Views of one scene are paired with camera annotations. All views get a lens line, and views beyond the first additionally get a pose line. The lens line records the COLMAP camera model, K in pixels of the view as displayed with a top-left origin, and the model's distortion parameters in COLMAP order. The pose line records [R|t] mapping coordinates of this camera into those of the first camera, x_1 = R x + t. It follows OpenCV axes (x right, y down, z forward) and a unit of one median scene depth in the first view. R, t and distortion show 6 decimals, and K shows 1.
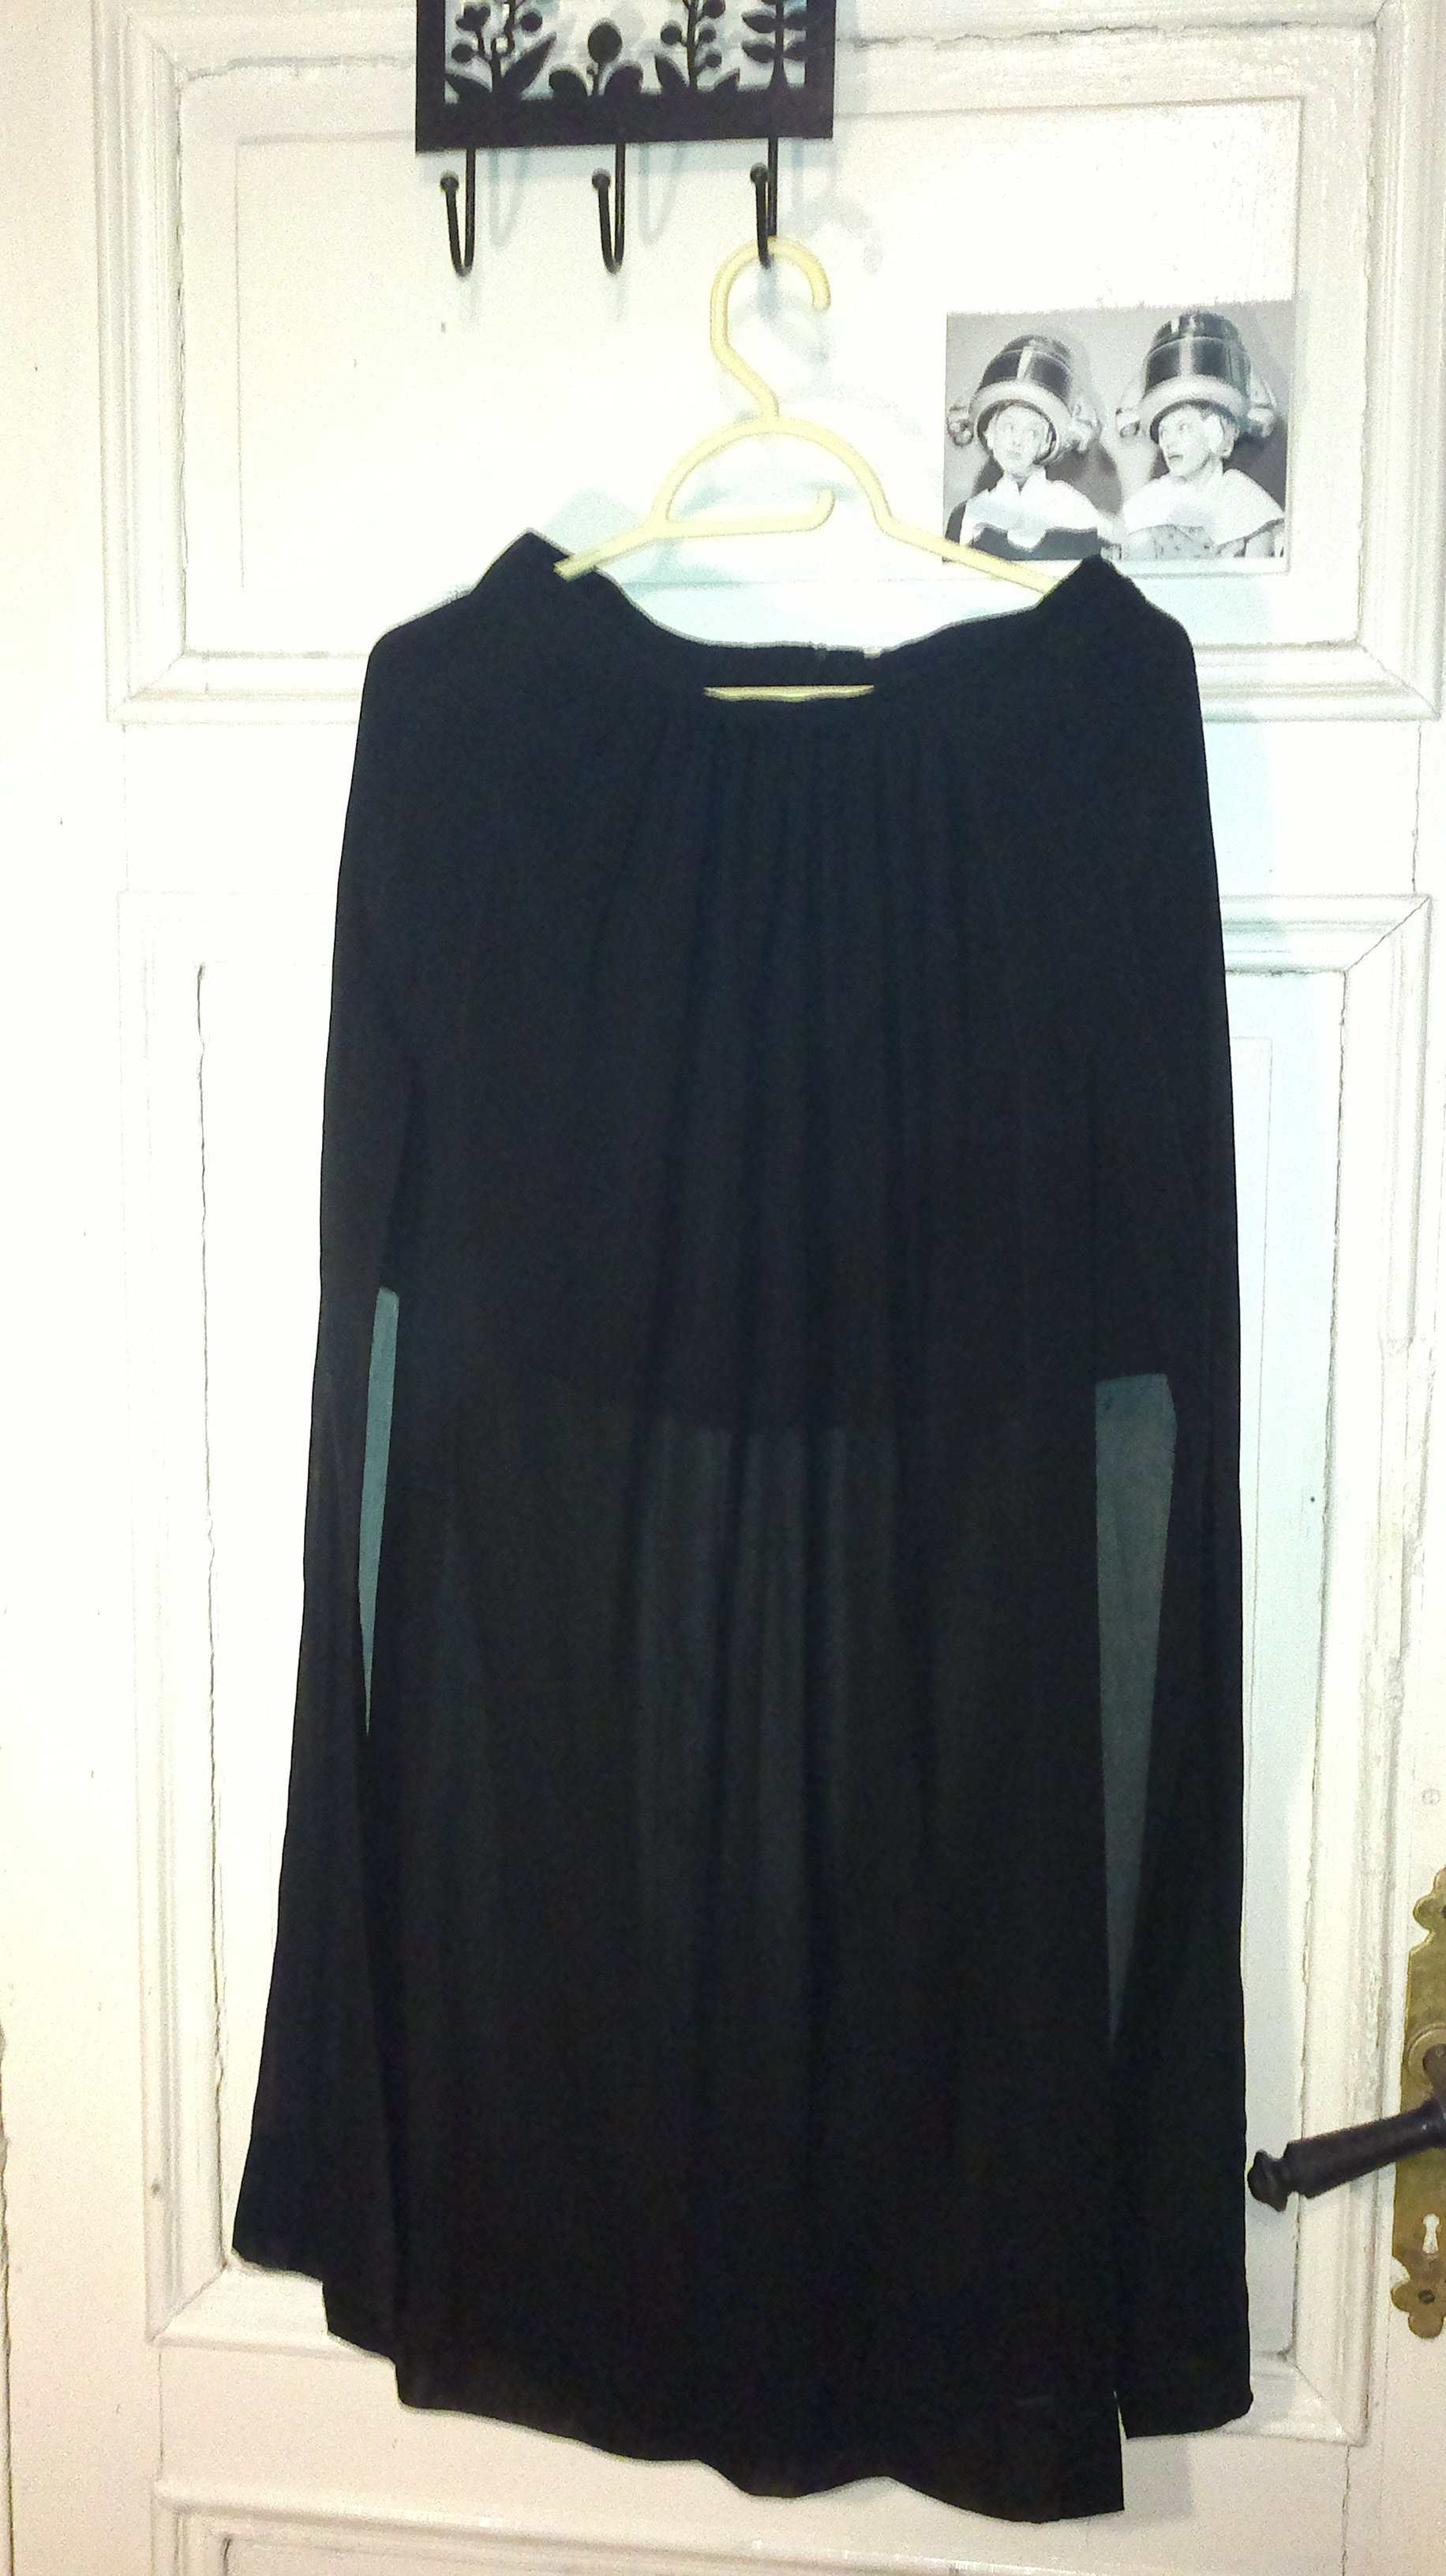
lens RADIAL K [[2500.3, 0, 713.9], [0, 2500.3, 1306.7], [0, 0, 1]] dist [-0.006265, 0.000000]
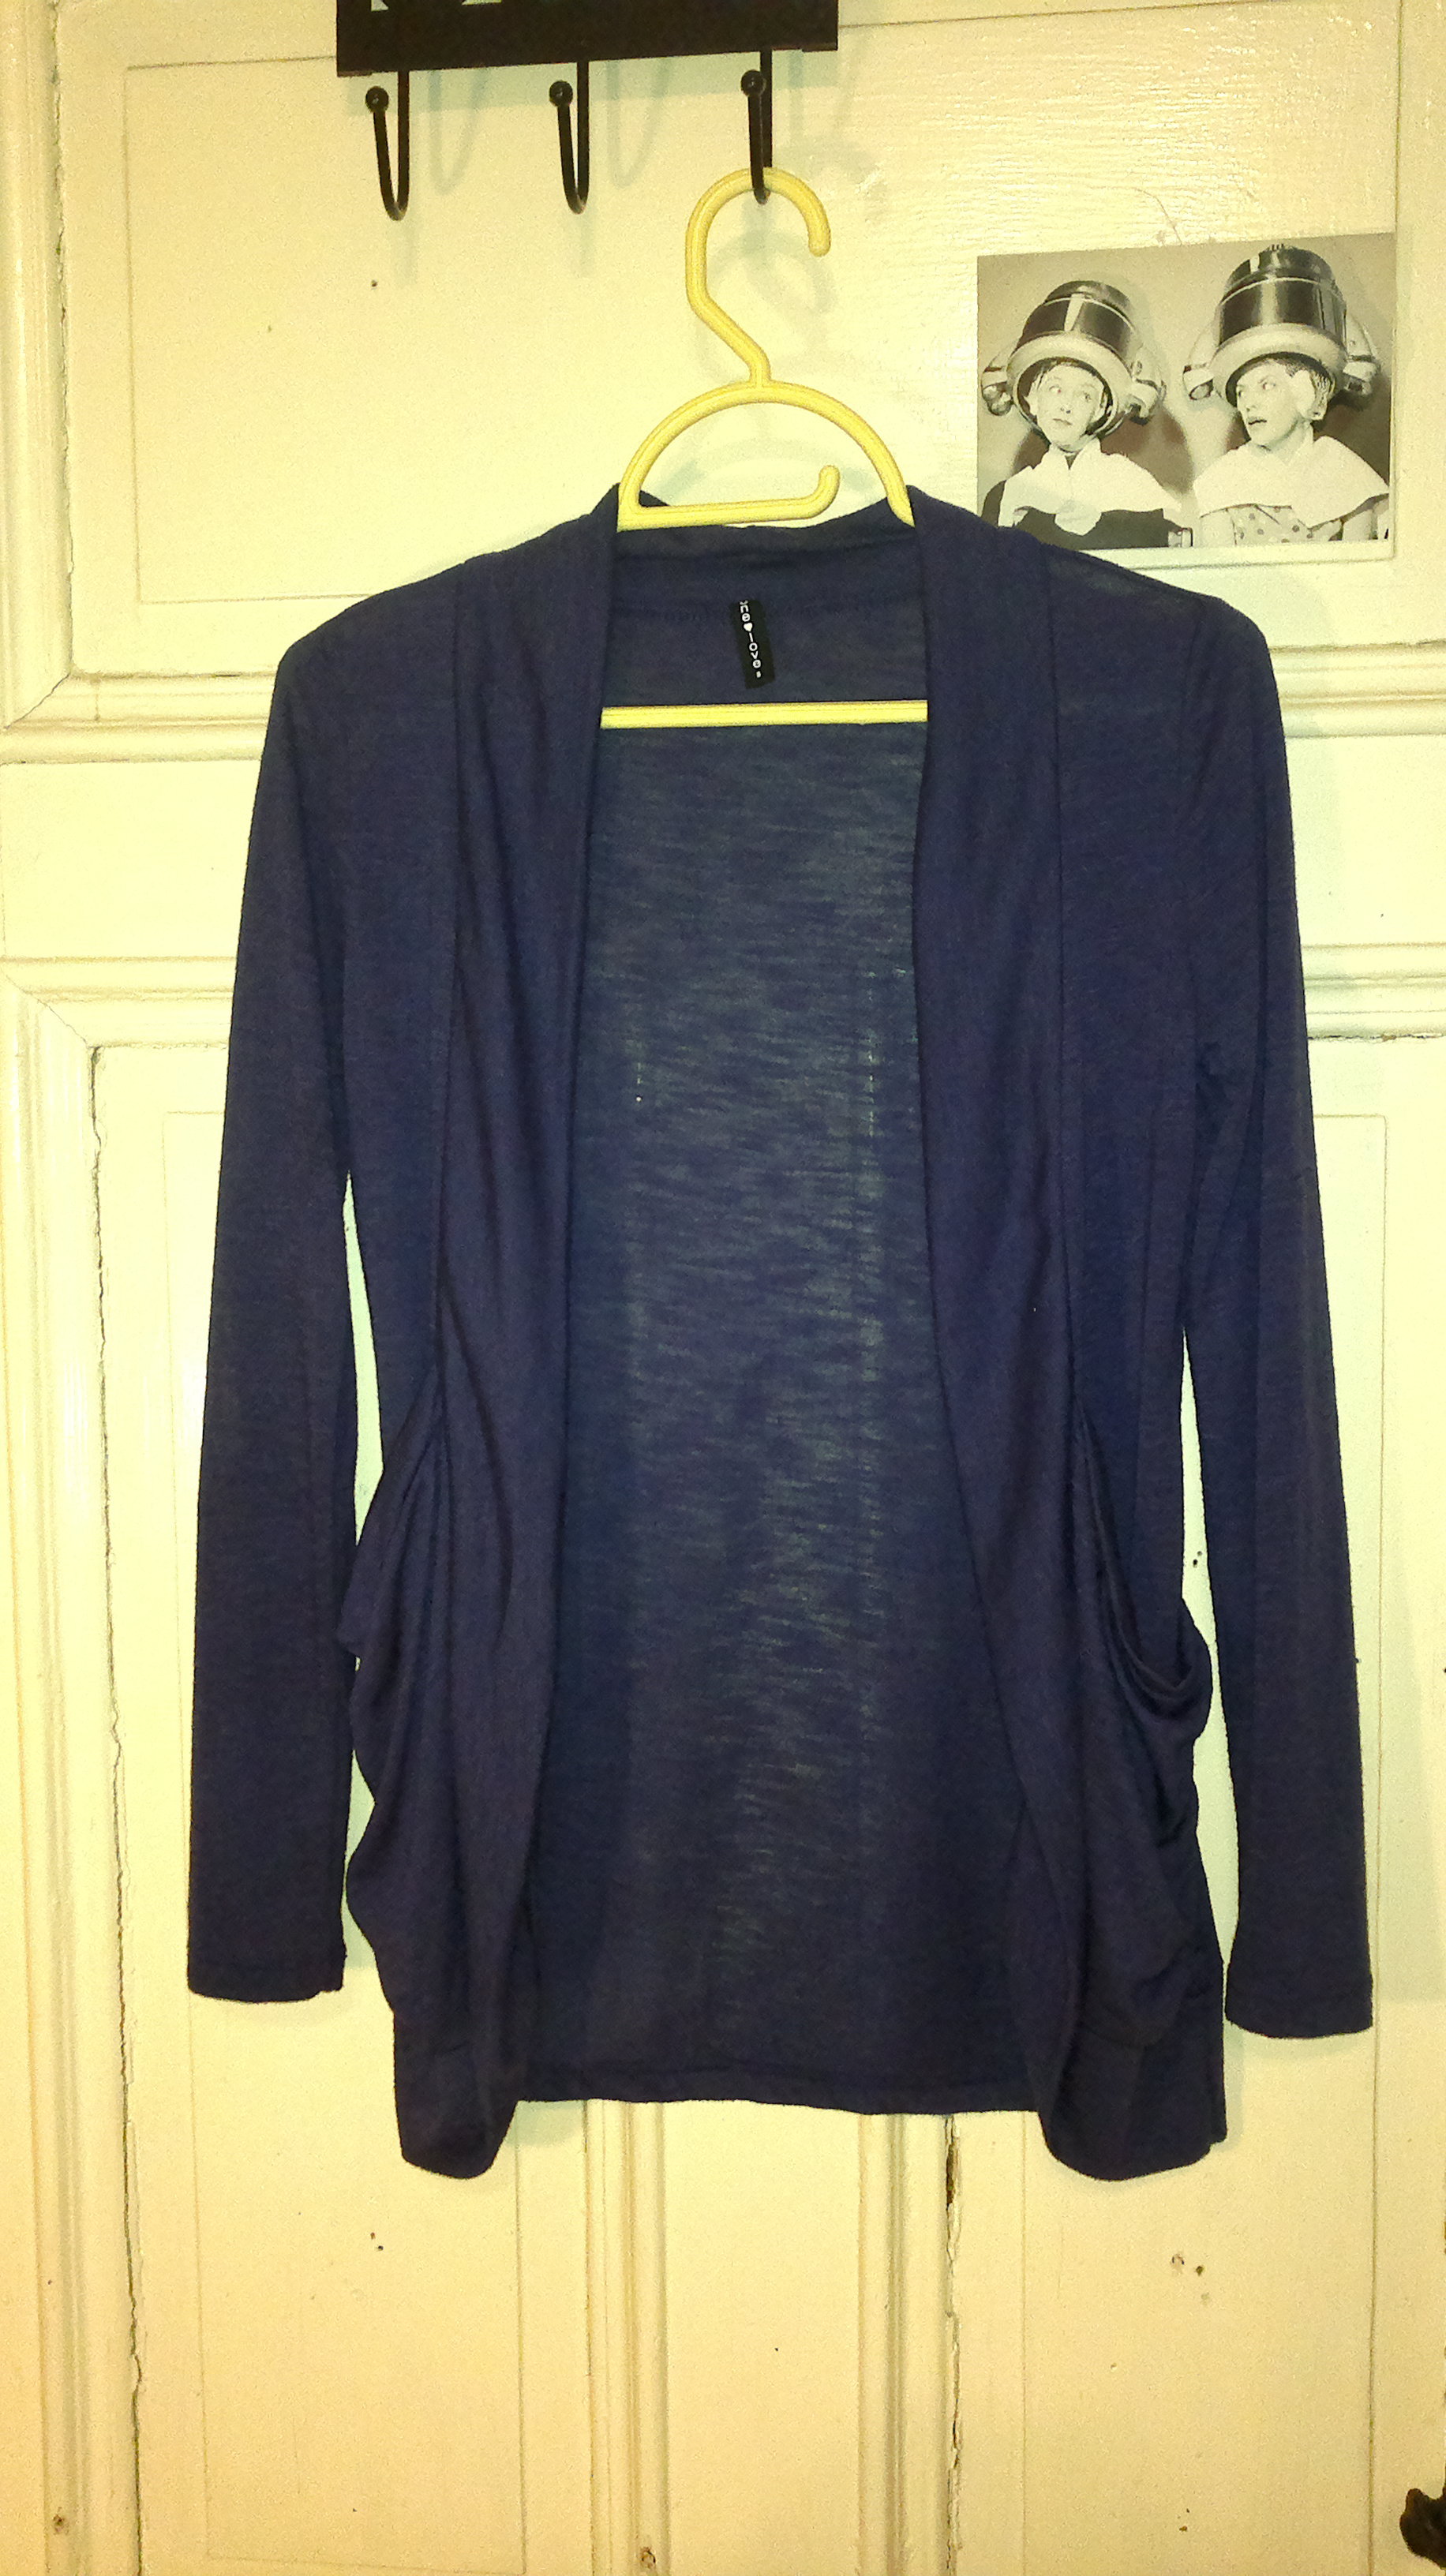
lens RADIAL K [[2497.5, 0, 723.2], [0, 2497.5, 1292.1], [0, 0, 1]] dist [-0.005584, 0.000000]
pose [[0.999733, -0.017322, 0.015279, -0.010524], [0.017781, 0.999379, -0.030425, -0.028103], [-0.014743, 0.030689, 0.999420, 0.179658]]
